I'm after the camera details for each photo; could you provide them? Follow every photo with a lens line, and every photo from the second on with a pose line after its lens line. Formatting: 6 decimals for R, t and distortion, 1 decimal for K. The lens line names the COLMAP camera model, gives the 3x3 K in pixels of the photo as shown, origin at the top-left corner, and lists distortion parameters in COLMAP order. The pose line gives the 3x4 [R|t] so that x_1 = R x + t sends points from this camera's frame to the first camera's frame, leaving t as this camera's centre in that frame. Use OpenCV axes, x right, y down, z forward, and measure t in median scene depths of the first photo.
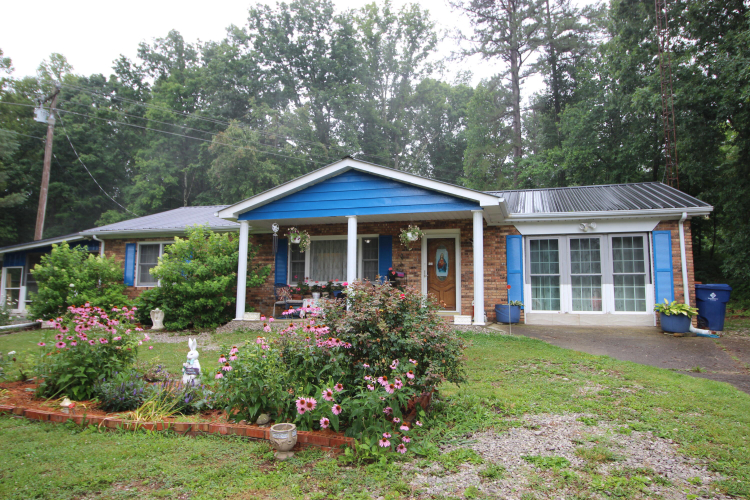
lens RADIAL K [[454.3, 0, 374.1], [0, 454.3, 245.1], [0, 0, 1]] dist [-0.006659, -0.000818]
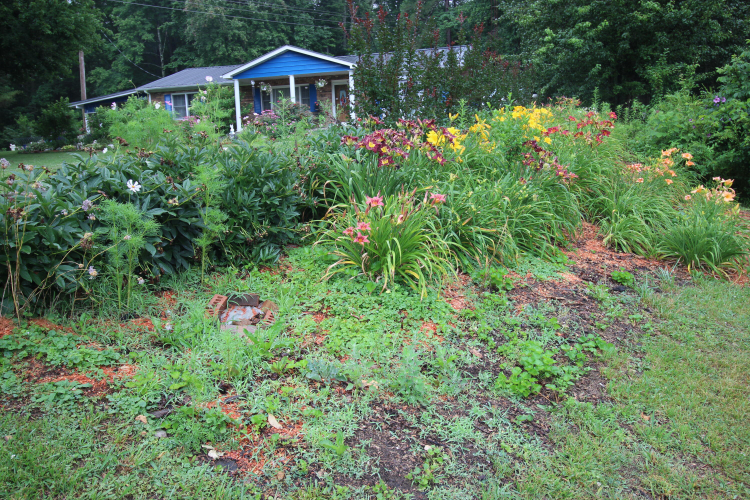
lens RADIAL K [[591.5, 0, 378.1], [0, 591.5, 247.2], [0, 0, 1]] dist [0.028569, -0.021745]
pose [[0.999147, -0.041103, -0.004075, 0.266194], [0.040787, 0.966266, 0.254295, 0.016697], [-0.006515, -0.254245, 0.967118, -1.457970]]
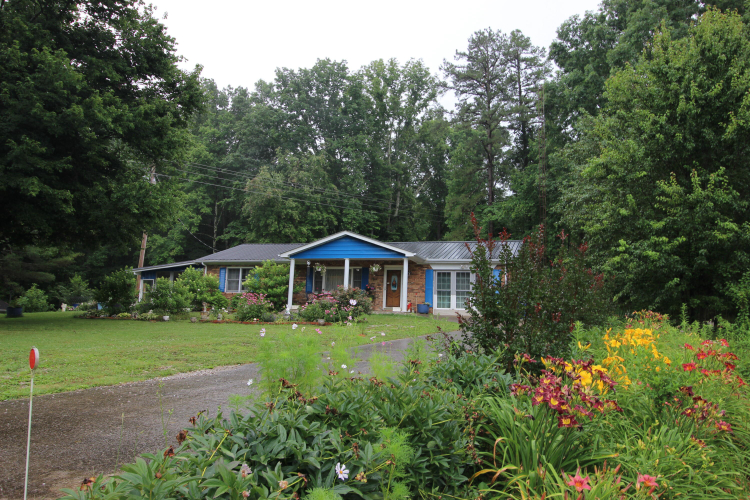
lens RADIAL K [[591.5, 0, 370.8], [0, 591.5, 237.8], [0, 0, 1]] dist [0.028569, -0.021745]
pose [[0.998564, 0.023424, -0.048171, 0.157607], [-0.025626, 0.998631, -0.045606, -0.032281], [0.047036, 0.046775, 0.997797, -1.410004]]
